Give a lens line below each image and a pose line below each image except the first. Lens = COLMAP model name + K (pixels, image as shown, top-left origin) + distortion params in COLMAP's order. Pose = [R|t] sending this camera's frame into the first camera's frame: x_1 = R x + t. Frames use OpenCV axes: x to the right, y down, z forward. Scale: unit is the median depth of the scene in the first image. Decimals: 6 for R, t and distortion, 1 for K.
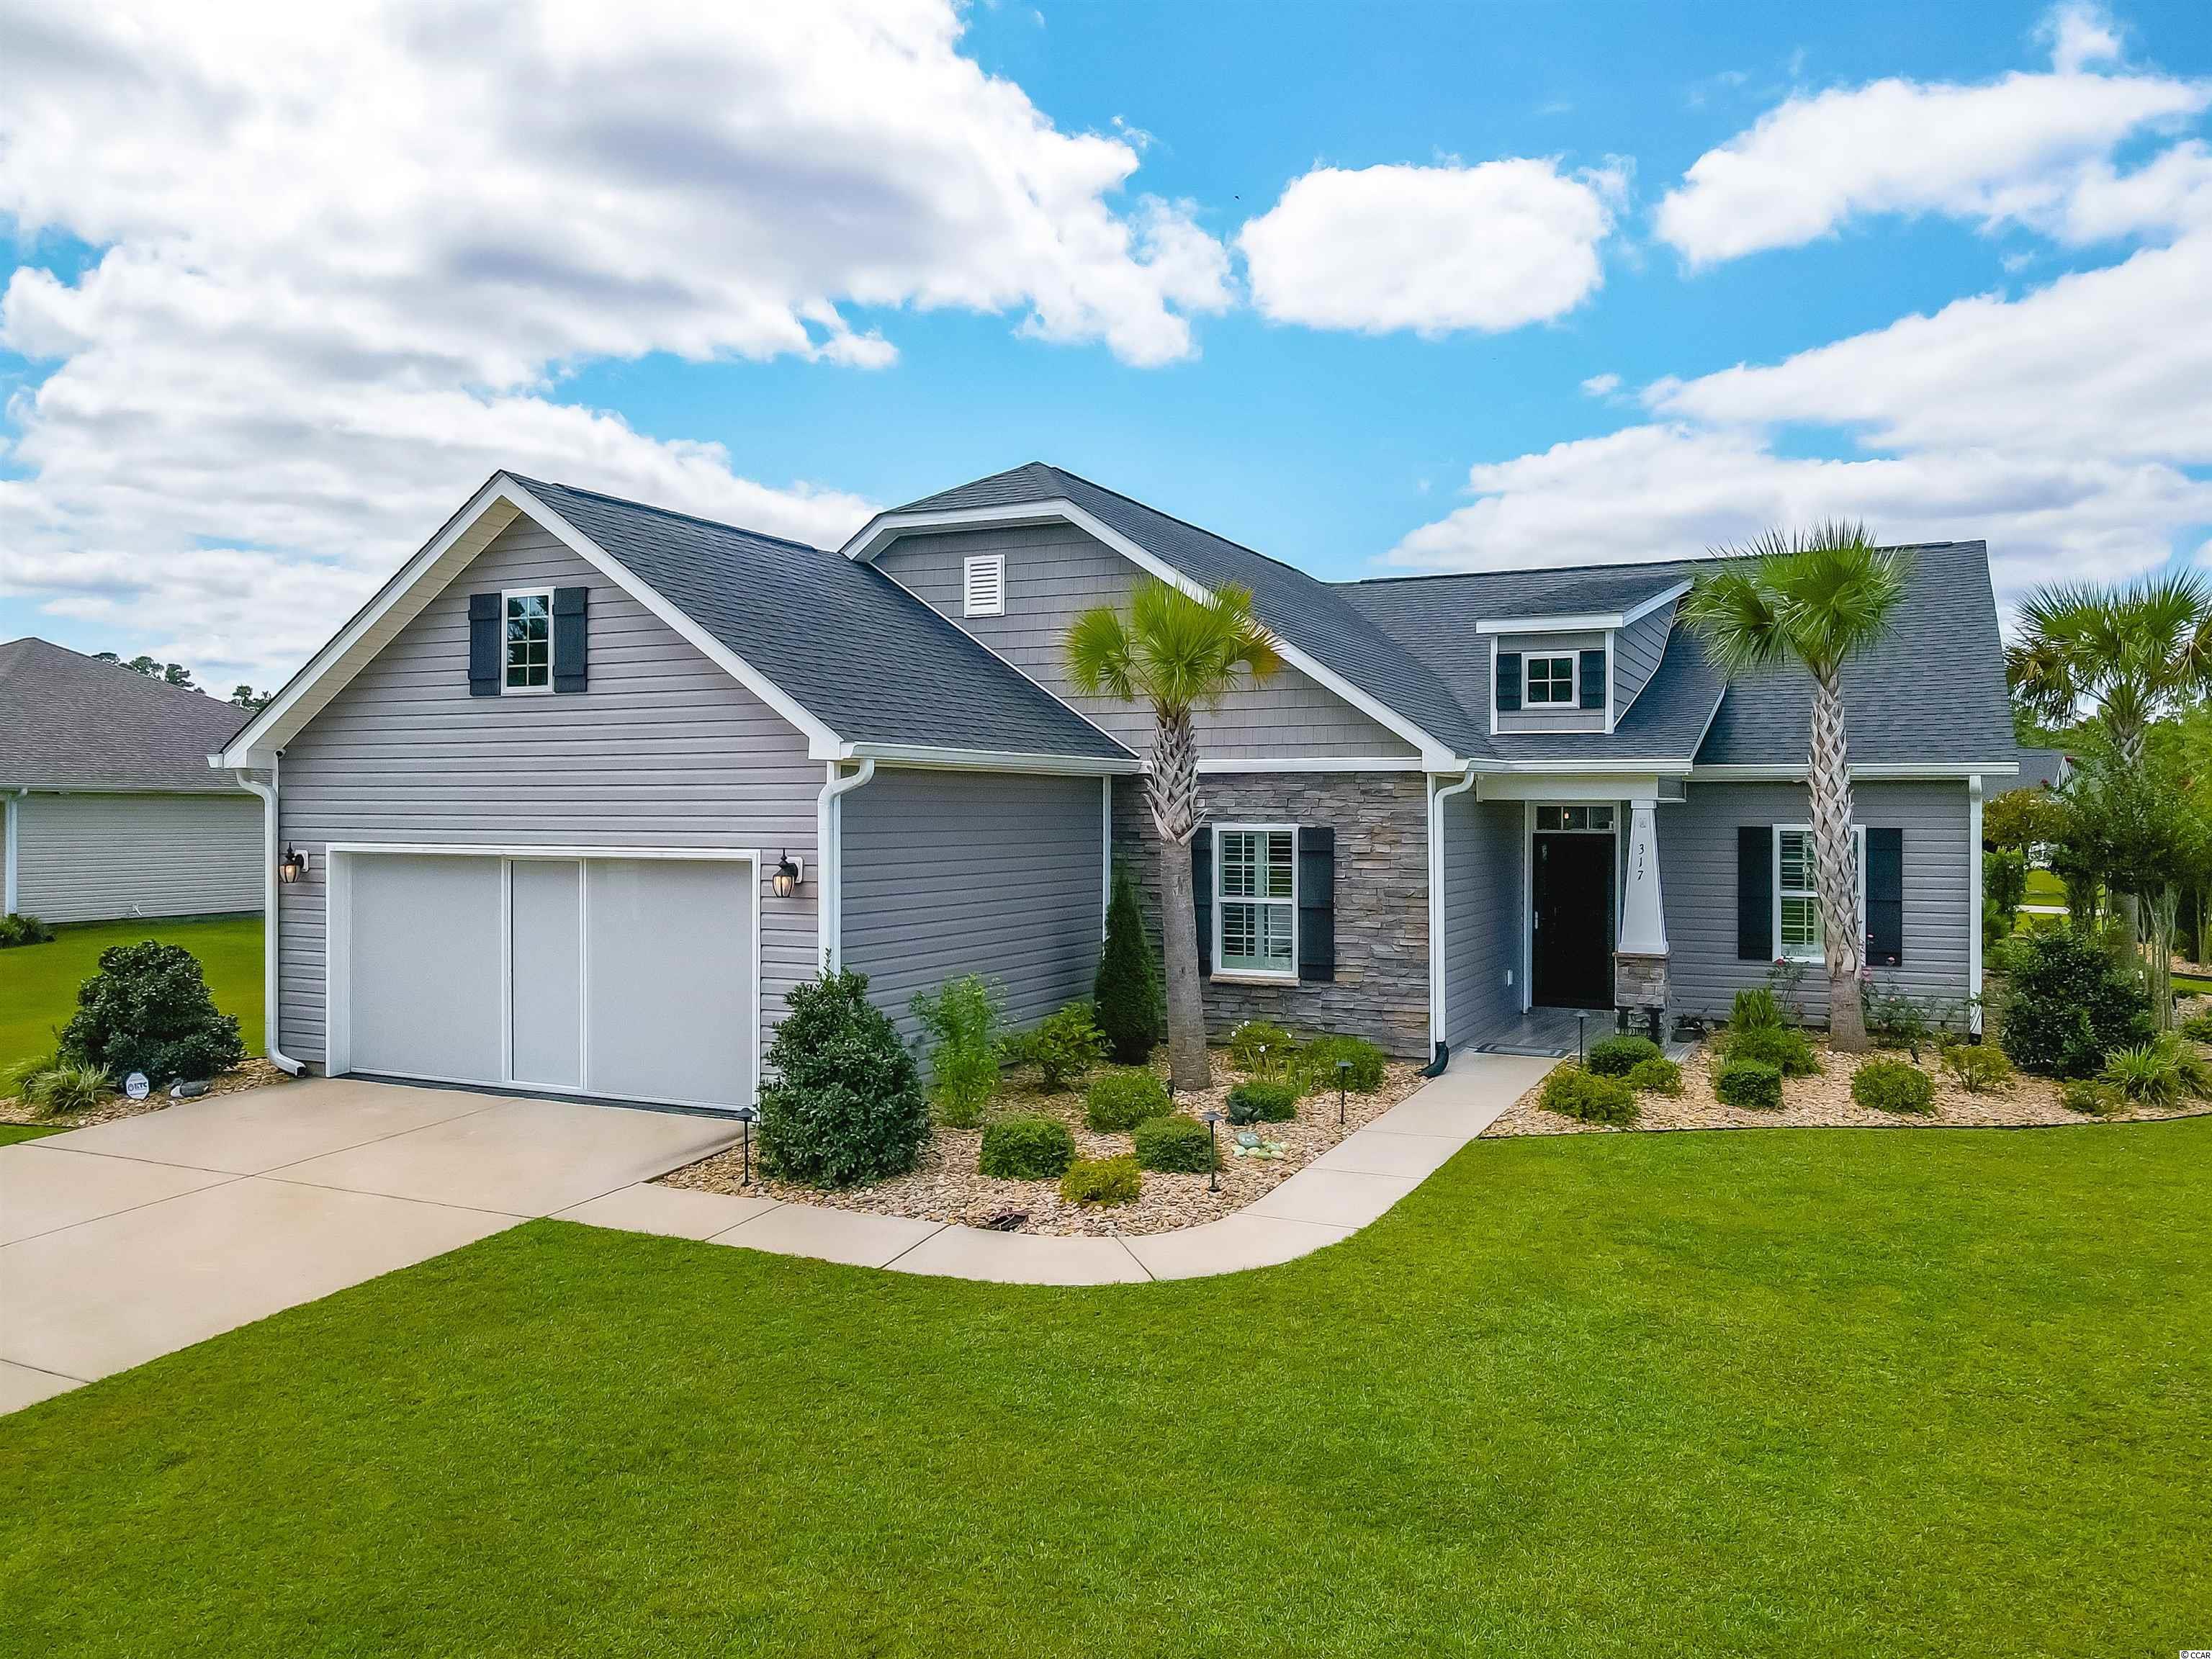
lens RADIAL K [[1629.6, 0, 1106.2], [0, 1629.6, 813.2], [0, 0, 1]] dist [0.017213, 0.013610]
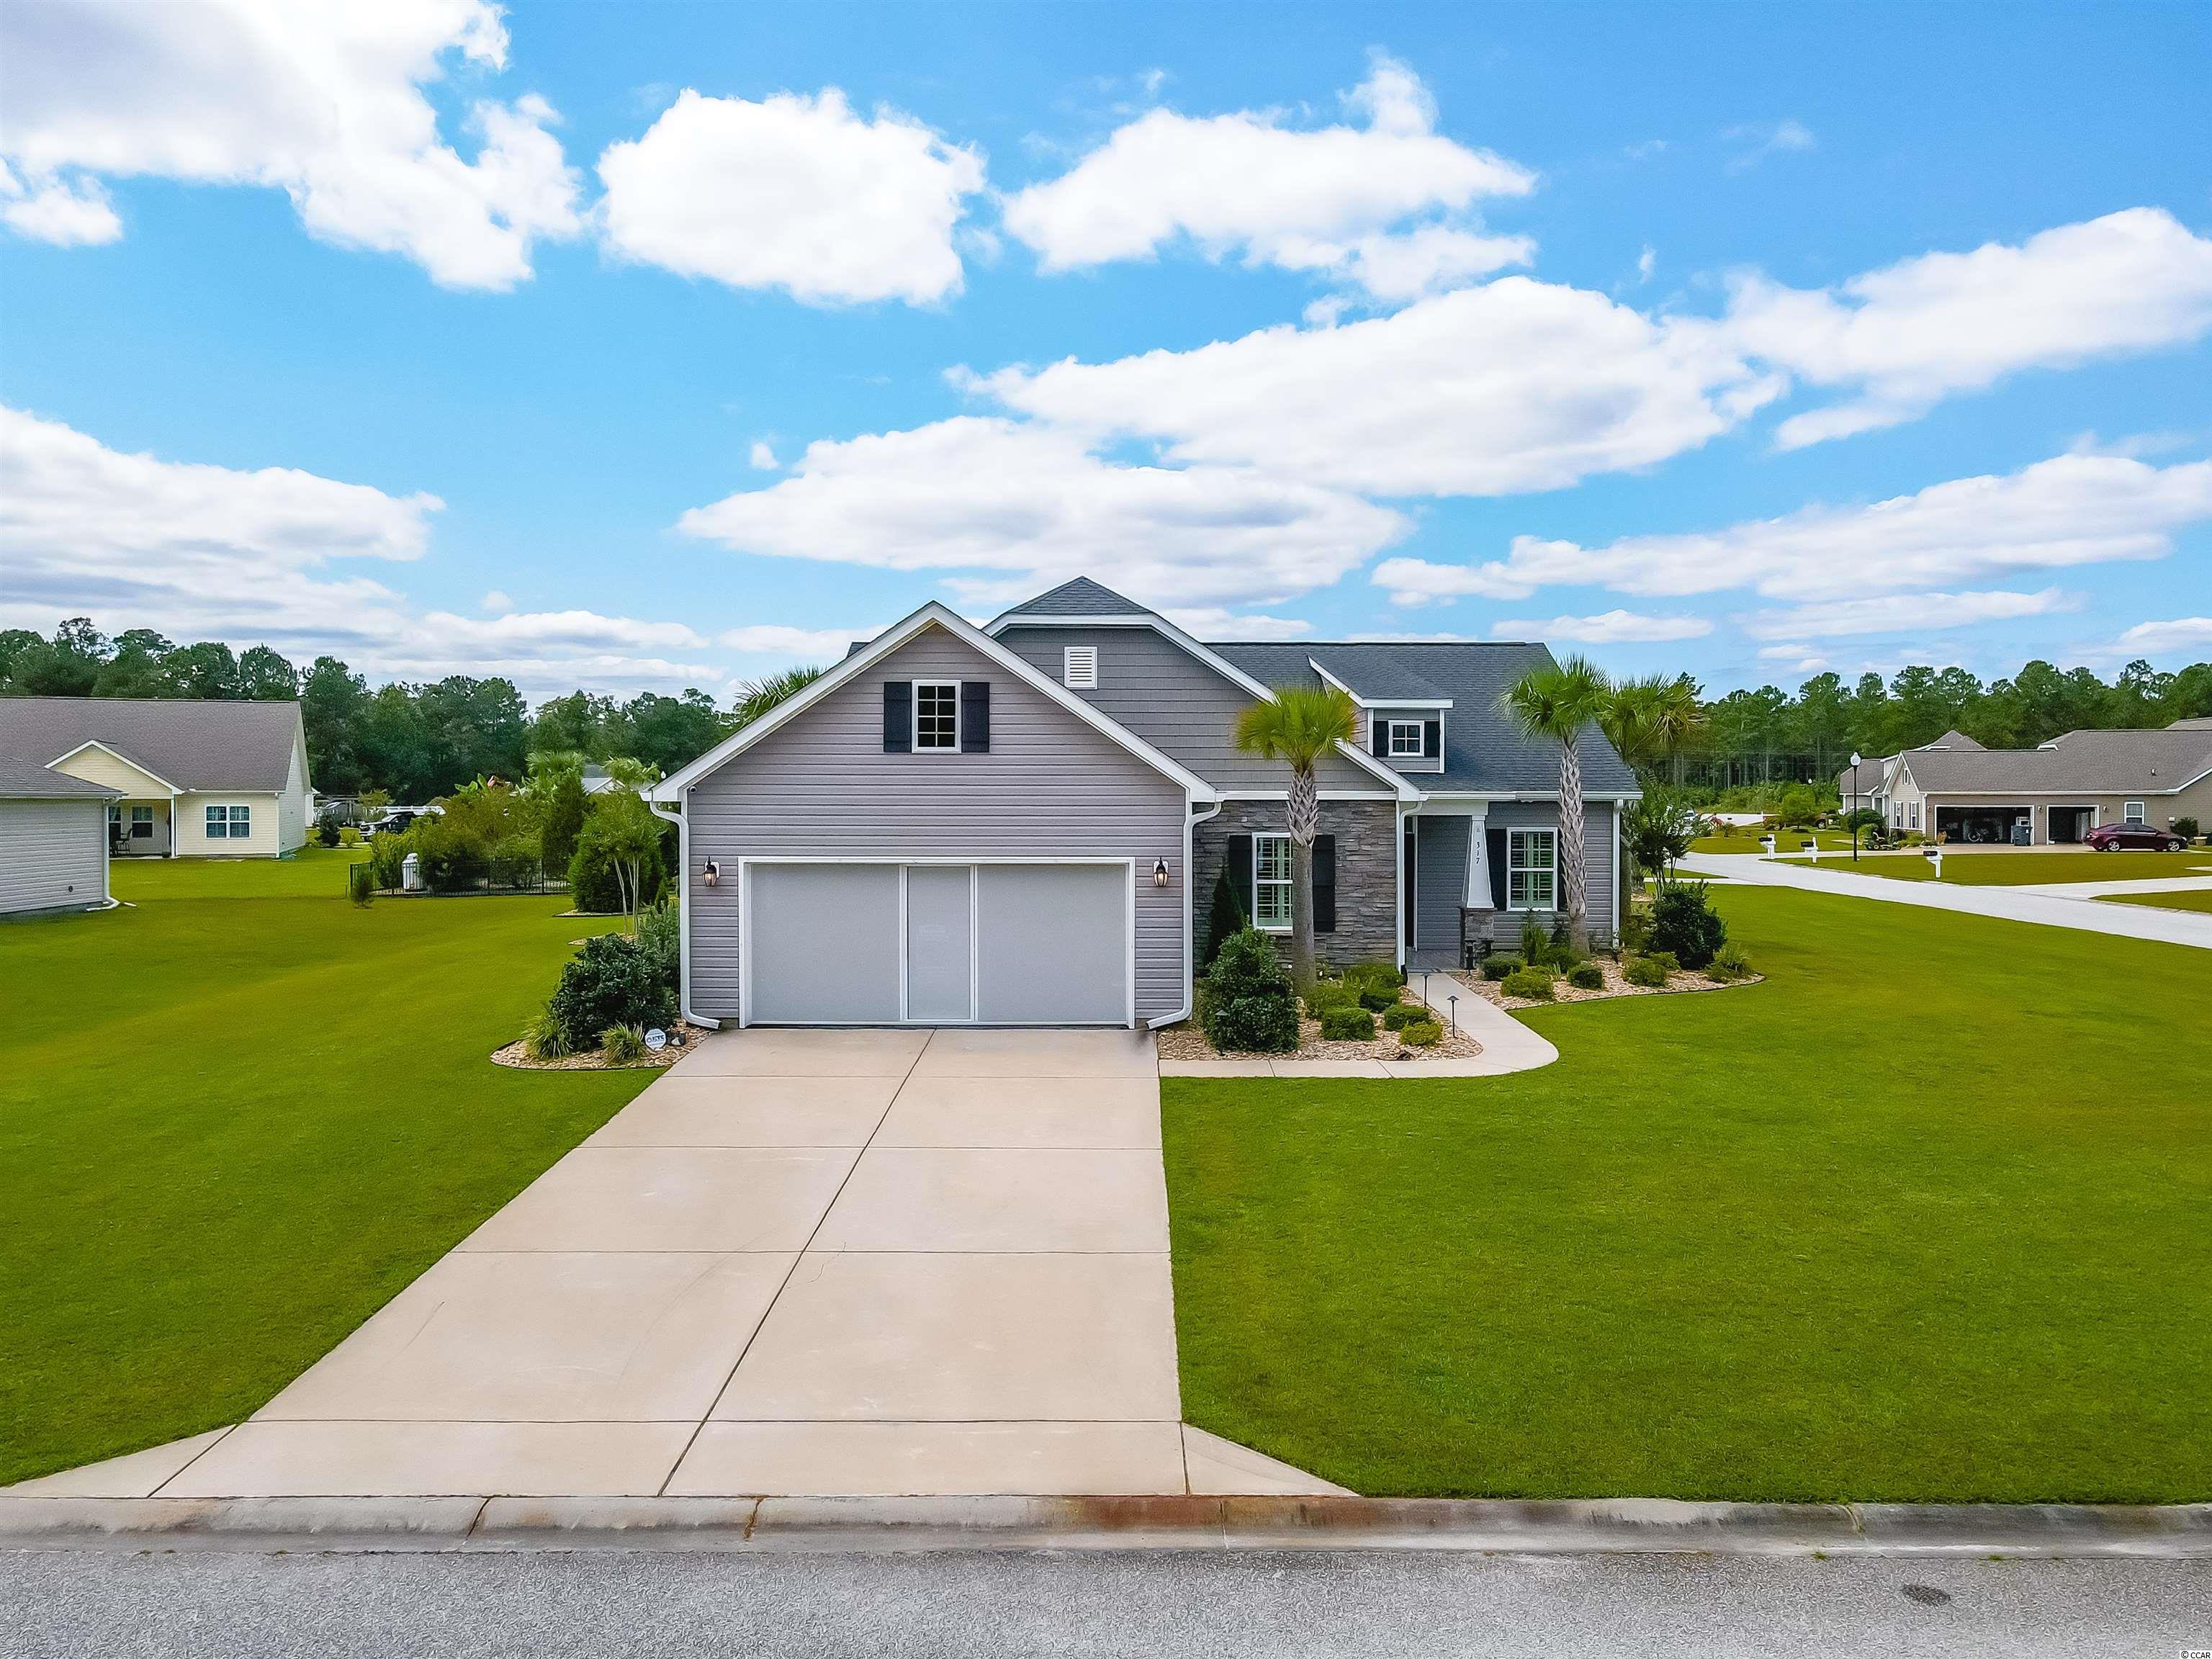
lens RADIAL K [[1629.6, 0, 1098.3], [0, 1629.6, 825.9], [0, 0, 1]] dist [0.017213, 0.013610]
pose [[0.902050, -0.010349, 0.431507, -0.793466], [0.002023, 0.999803, 0.019749, -0.033538], [-0.431626, -0.016941, 0.901893, -0.348772]]
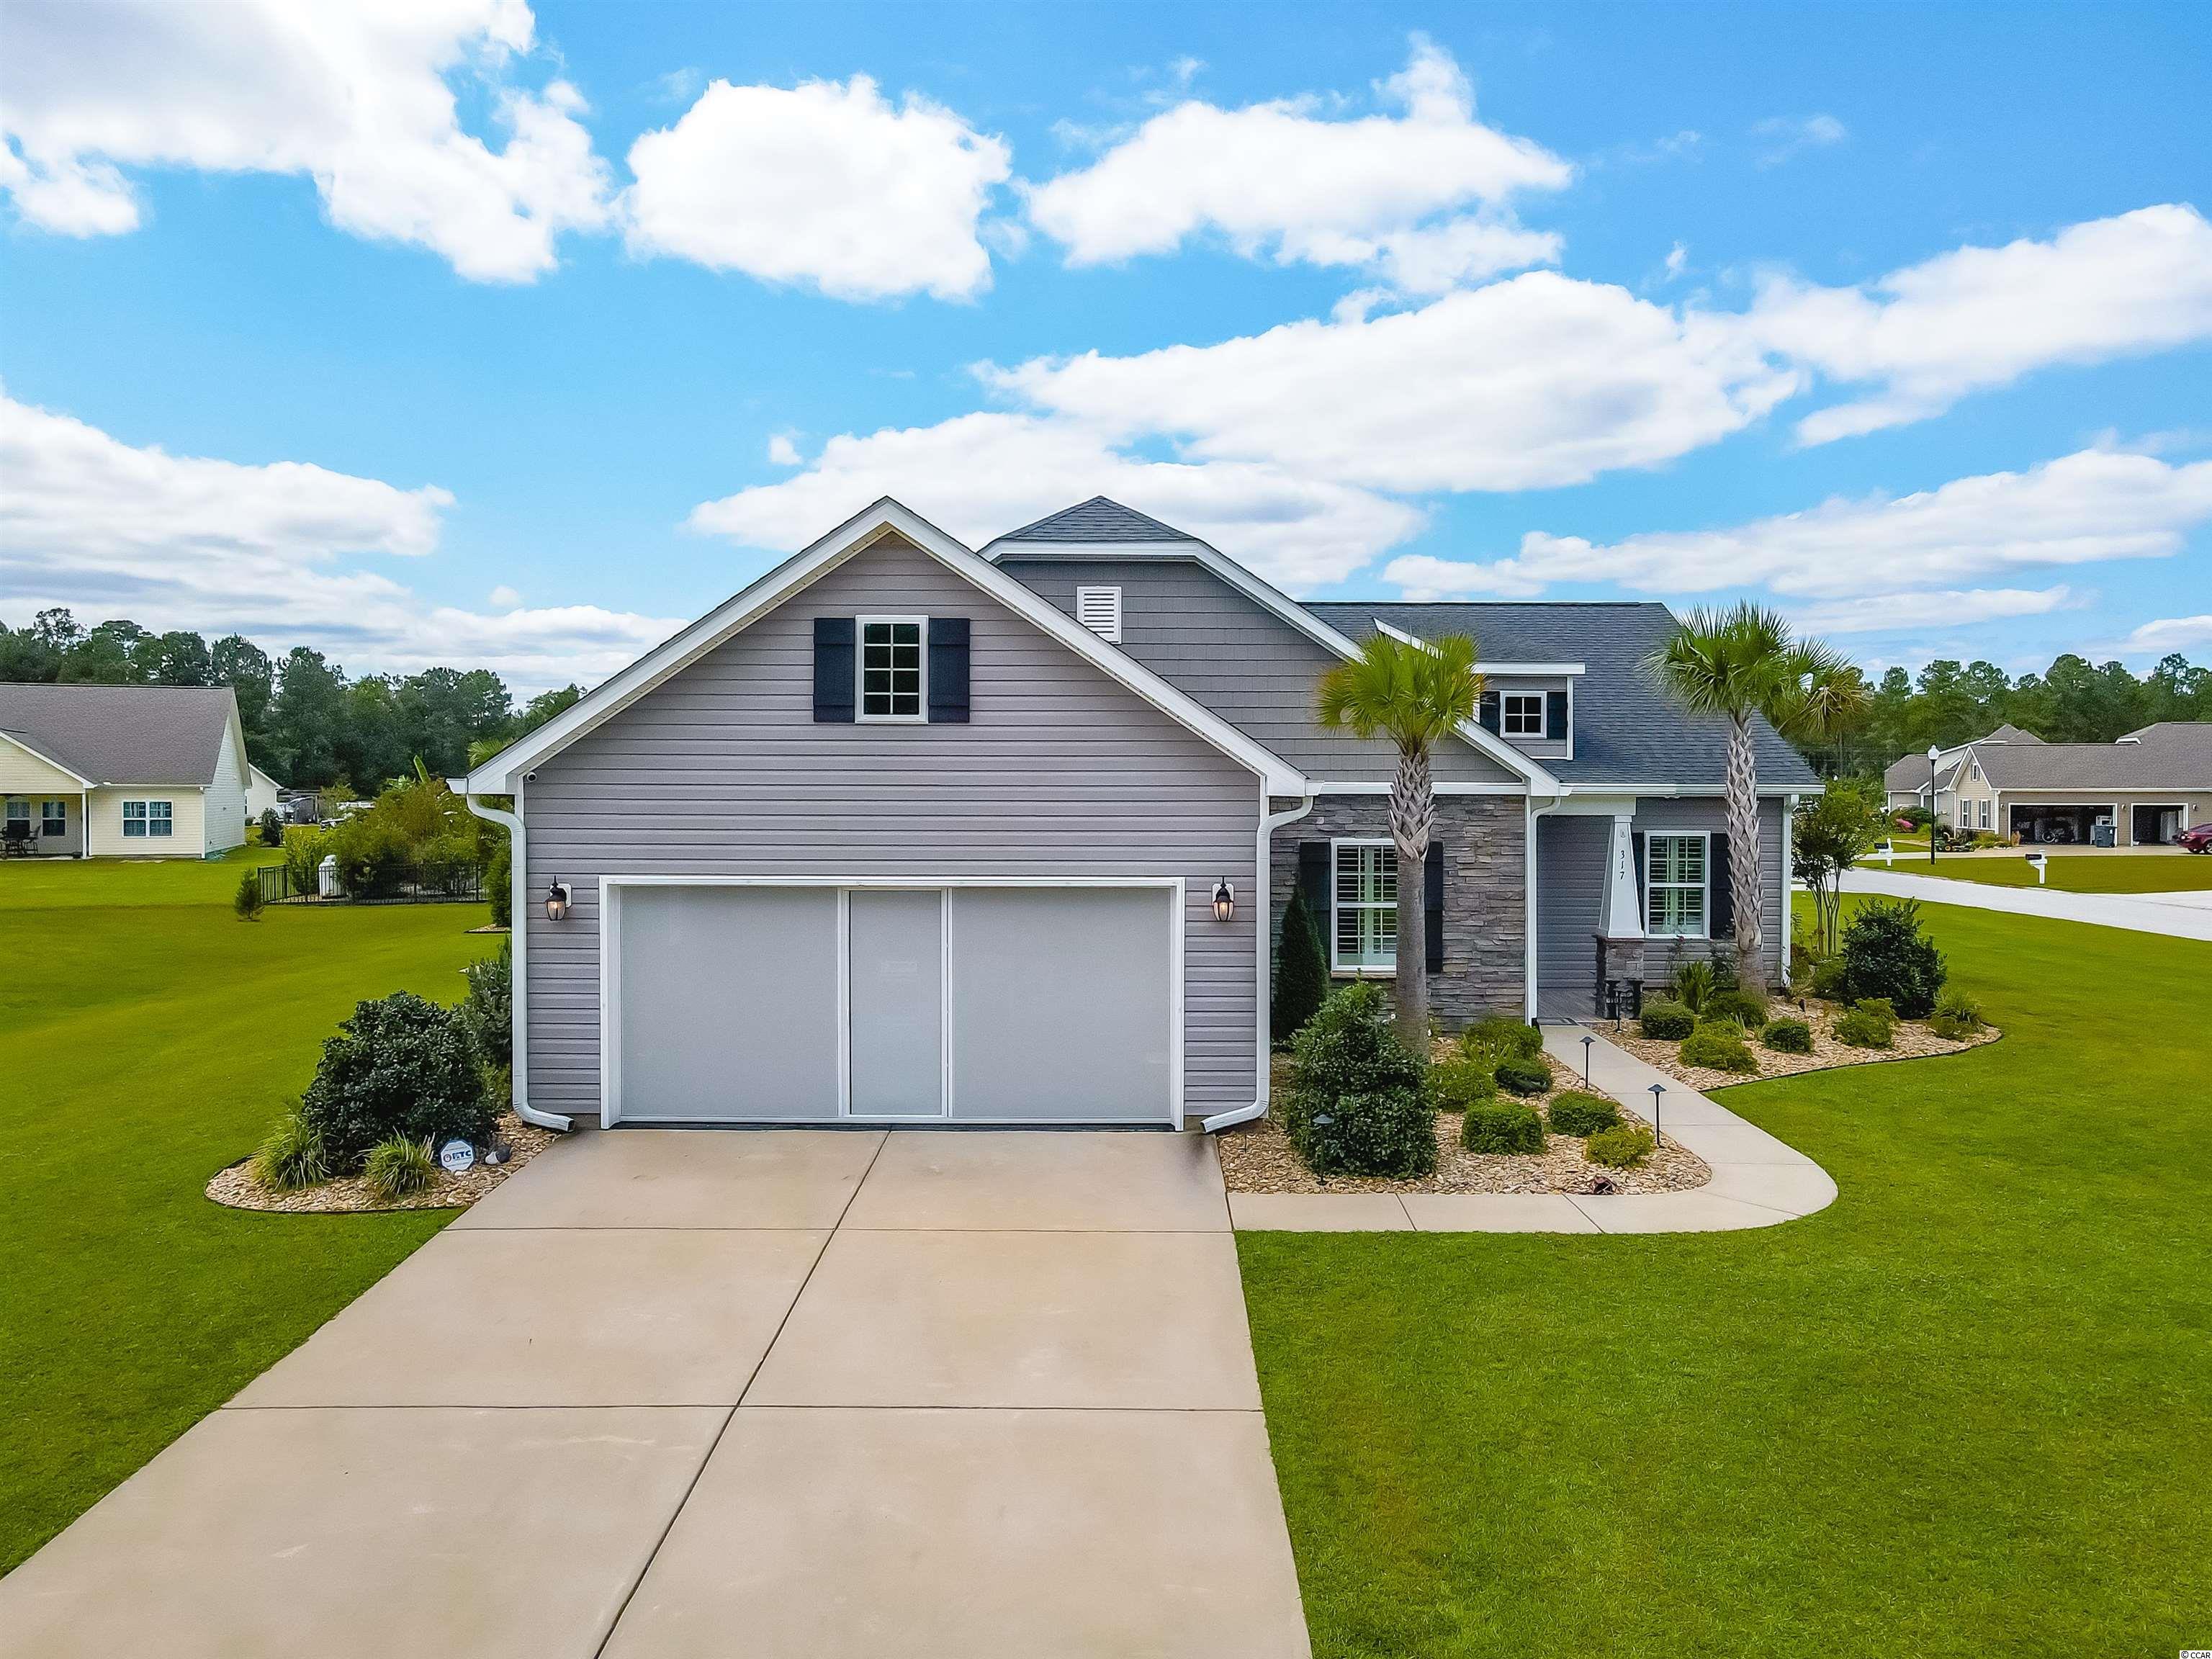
lens RADIAL K [[1629.6, 0, 1116.4], [0, 1629.6, 810.0], [0, 0, 1]] dist [0.017213, 0.013610]
pose [[0.899150, -0.005584, 0.437605, -0.618436], [0.000419, 0.999929, 0.011899, -0.029647], [-0.437640, -0.010516, 0.899089, 0.049230]]
